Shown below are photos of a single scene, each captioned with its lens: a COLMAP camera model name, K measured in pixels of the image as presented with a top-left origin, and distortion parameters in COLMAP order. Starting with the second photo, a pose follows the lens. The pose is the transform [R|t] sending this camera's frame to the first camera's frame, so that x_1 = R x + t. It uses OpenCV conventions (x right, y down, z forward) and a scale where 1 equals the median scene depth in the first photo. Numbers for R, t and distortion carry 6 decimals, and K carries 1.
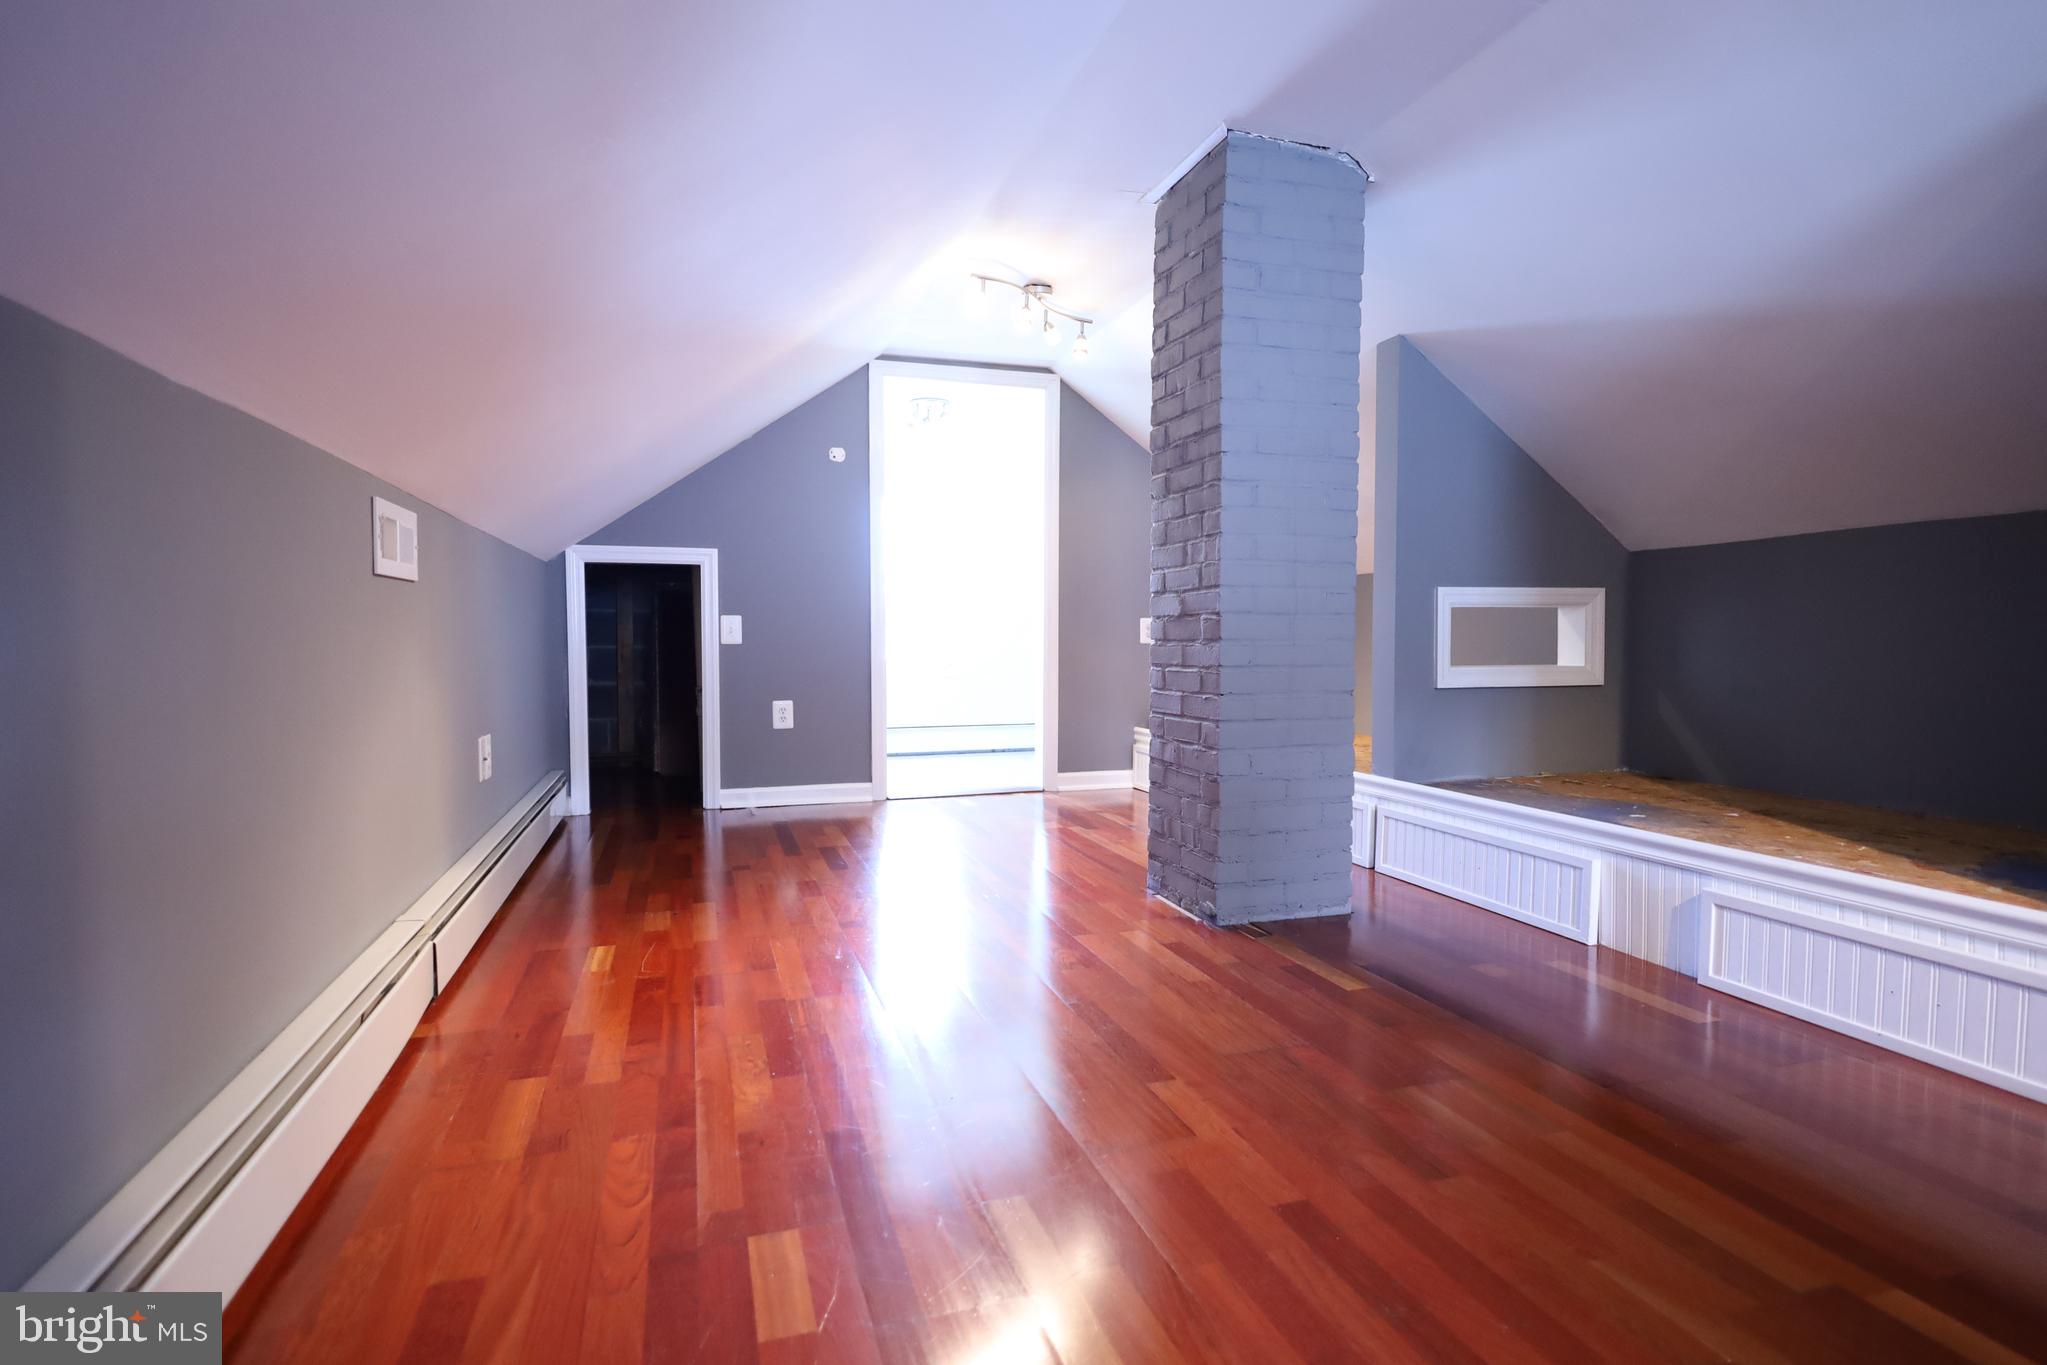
lens RADIAL K [[983.3, 0, 1023.5], [0, 983.3, 682.5], [0, 0, 1]] dist [-0.000355, 0.001110]
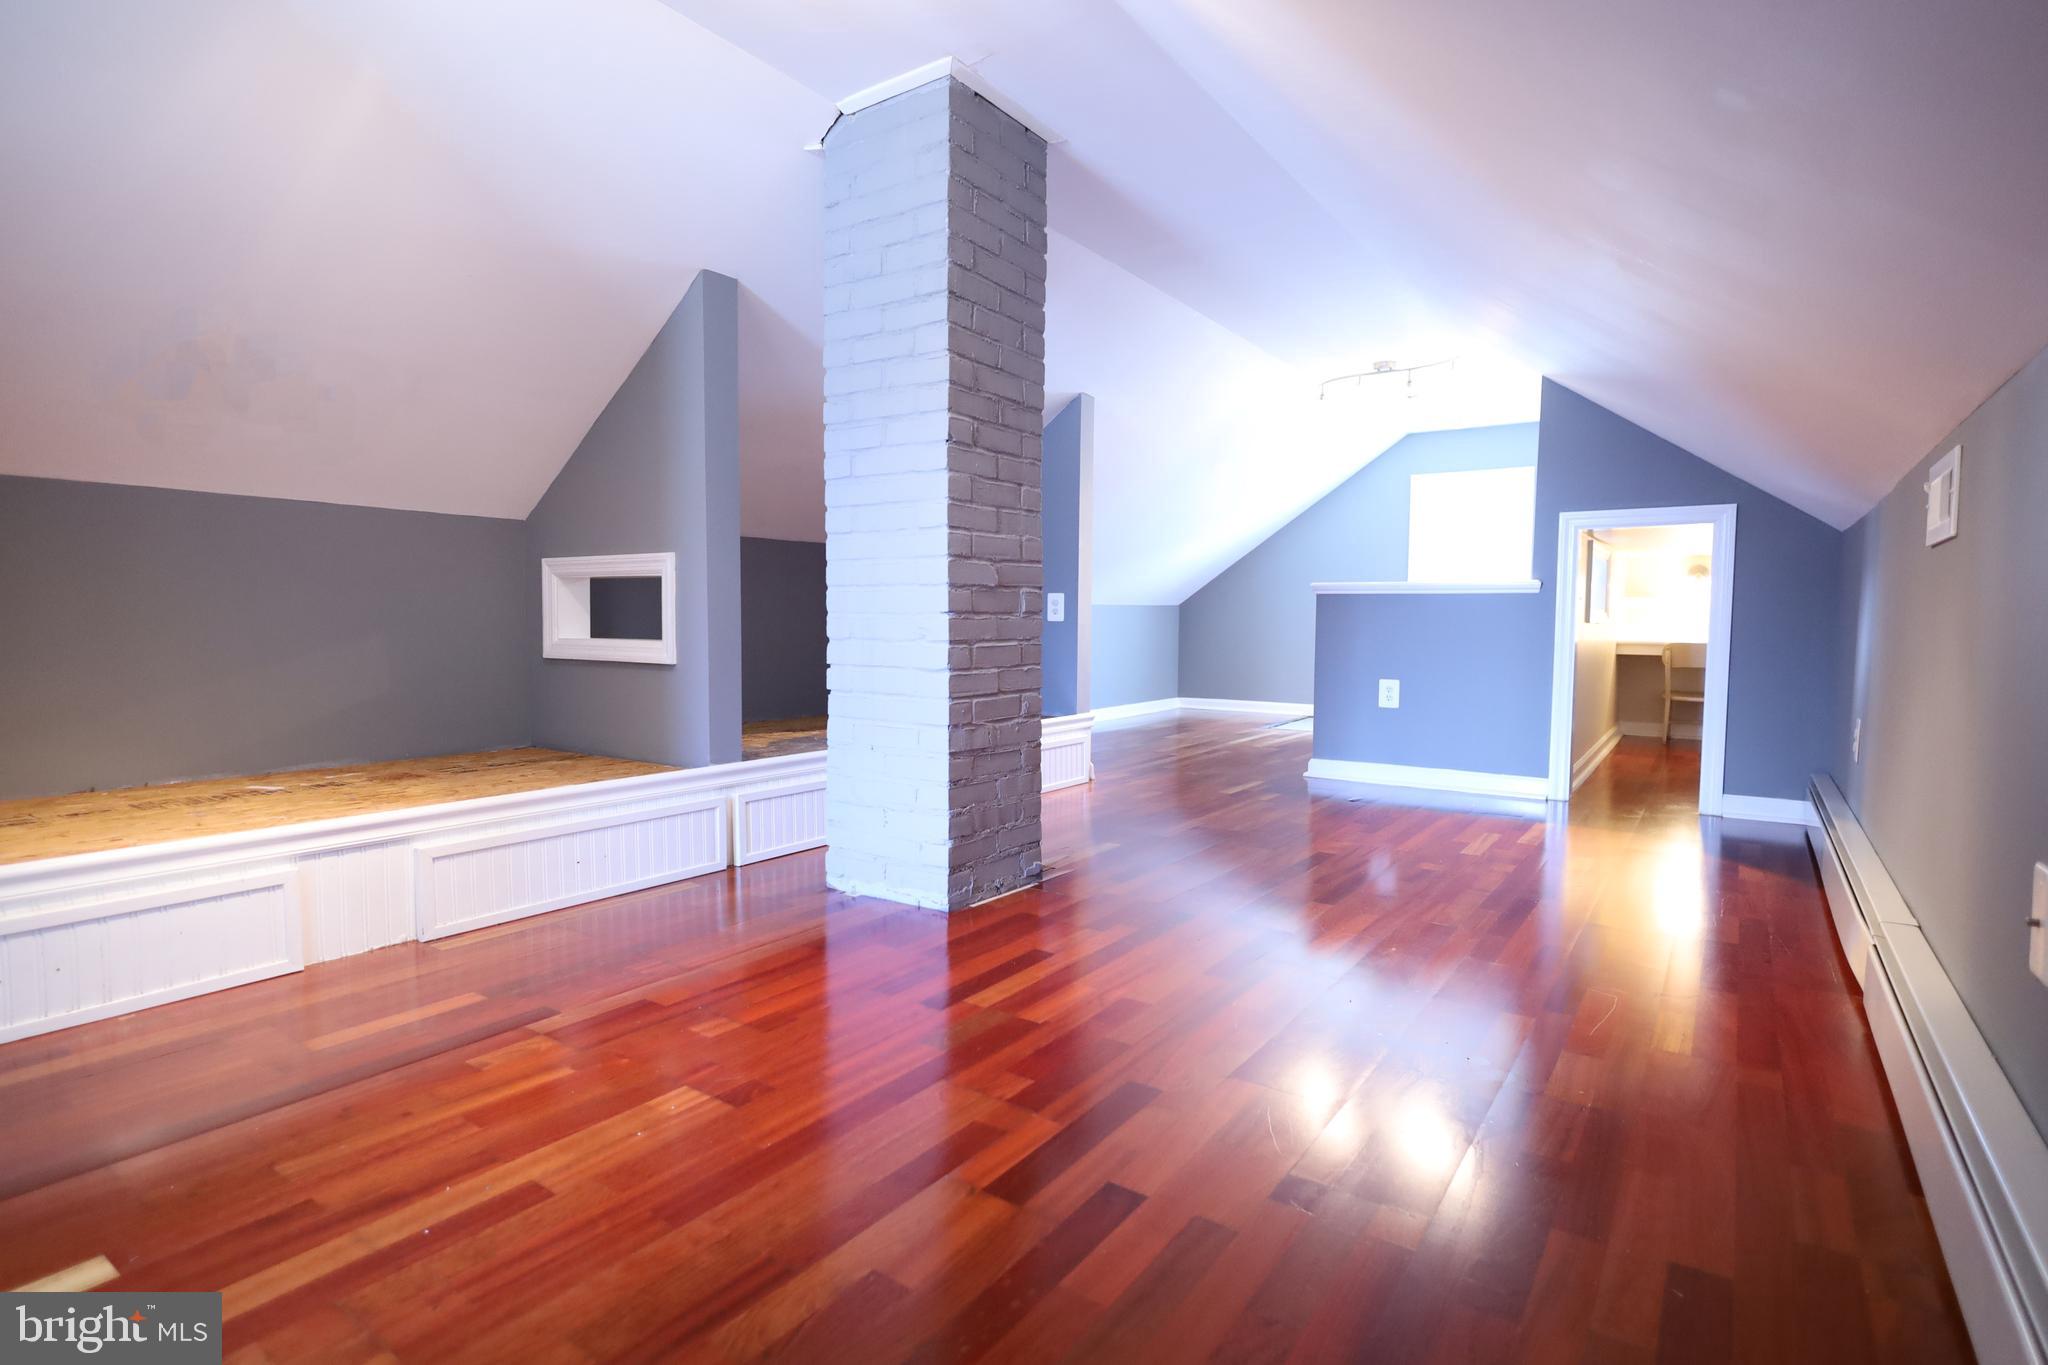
lens RADIAL K [[983.7, 0, 1024.0], [0, 983.7, 682.5], [0, 0, 1]] dist [-0.000355, 0.001110]
pose [[-0.576799, -0.058566, 0.814784, -0.632274], [0.034574, 0.994783, 0.095980, -0.067015], [-0.816154, 0.083531, -0.571765, 1.546553]]
